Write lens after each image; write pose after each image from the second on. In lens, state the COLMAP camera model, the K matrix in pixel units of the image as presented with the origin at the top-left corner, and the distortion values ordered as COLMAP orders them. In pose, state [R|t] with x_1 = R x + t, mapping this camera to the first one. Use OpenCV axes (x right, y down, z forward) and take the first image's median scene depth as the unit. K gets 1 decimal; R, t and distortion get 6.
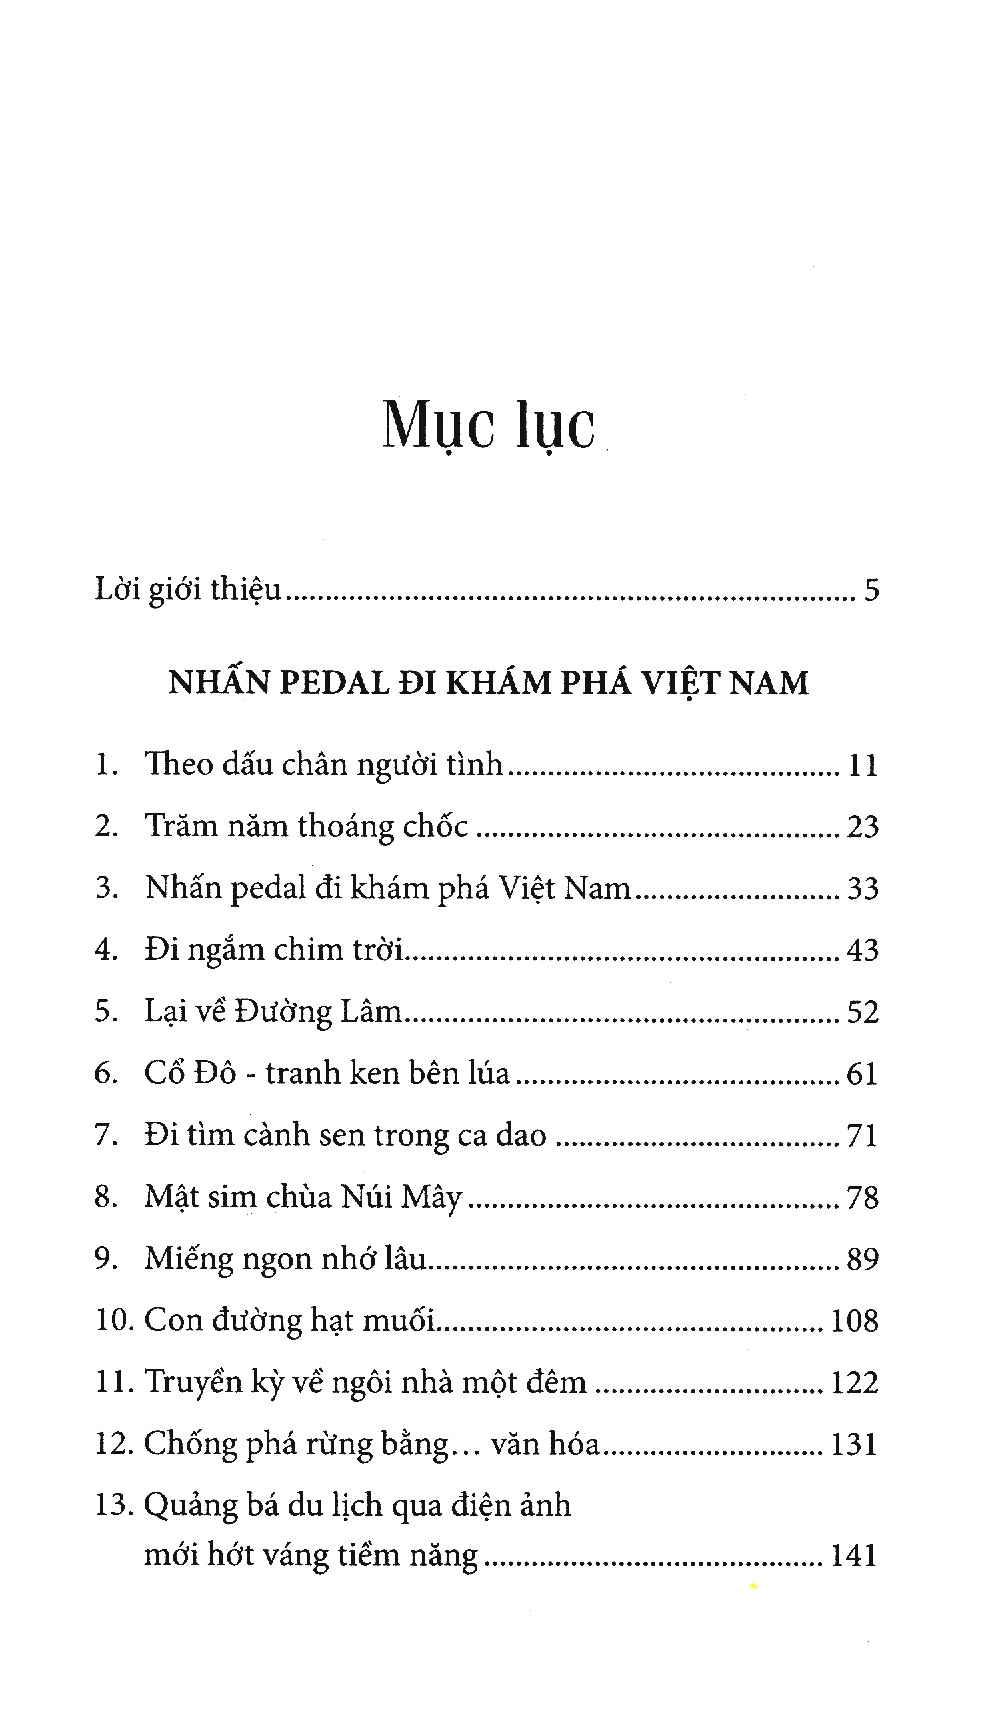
lens RADIAL K [[689.8, 0, 484.0], [0, 689.8, 859.0], [0, 0, 1]] dist [-0.003785, -0.000264]
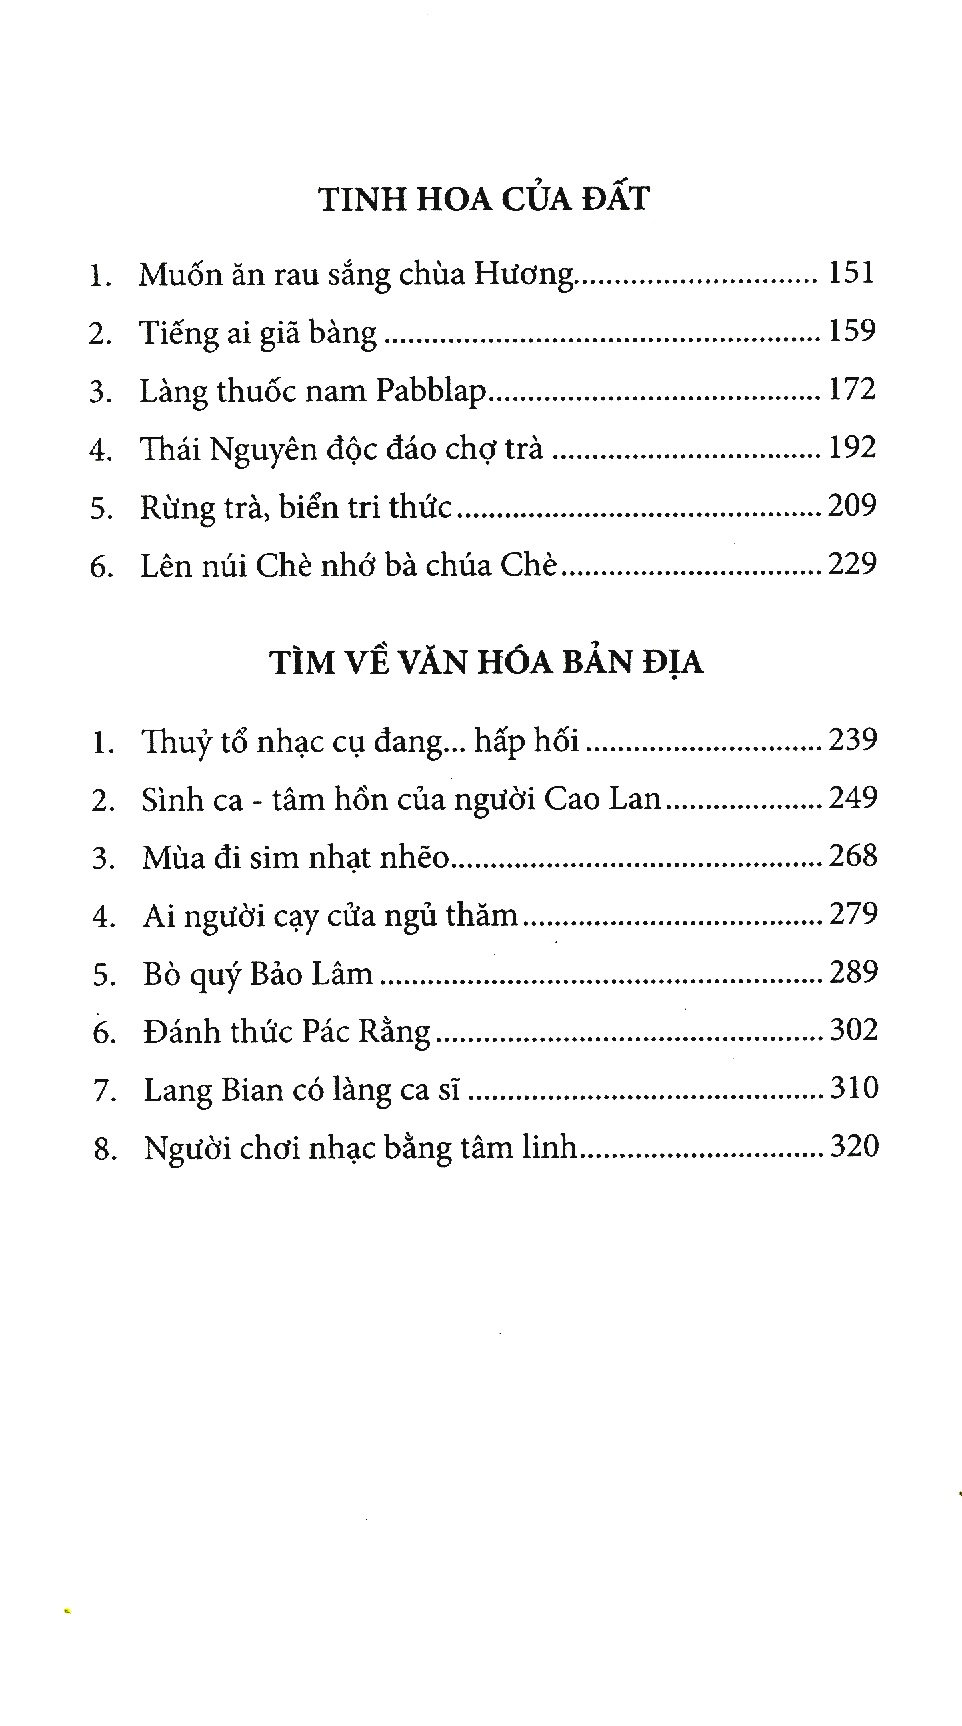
lens RADIAL K [[690.8, 0, 487.8], [0, 690.8, 863.1], [0, 0, 1]] dist [-0.000673, 0.000343]
pose [[0.999967, -0.005124, 0.006305, -0.000082], [0.005088, 0.999971, 0.005698, 0.711237], [-0.006334, -0.005666, 0.999964, -0.001934]]
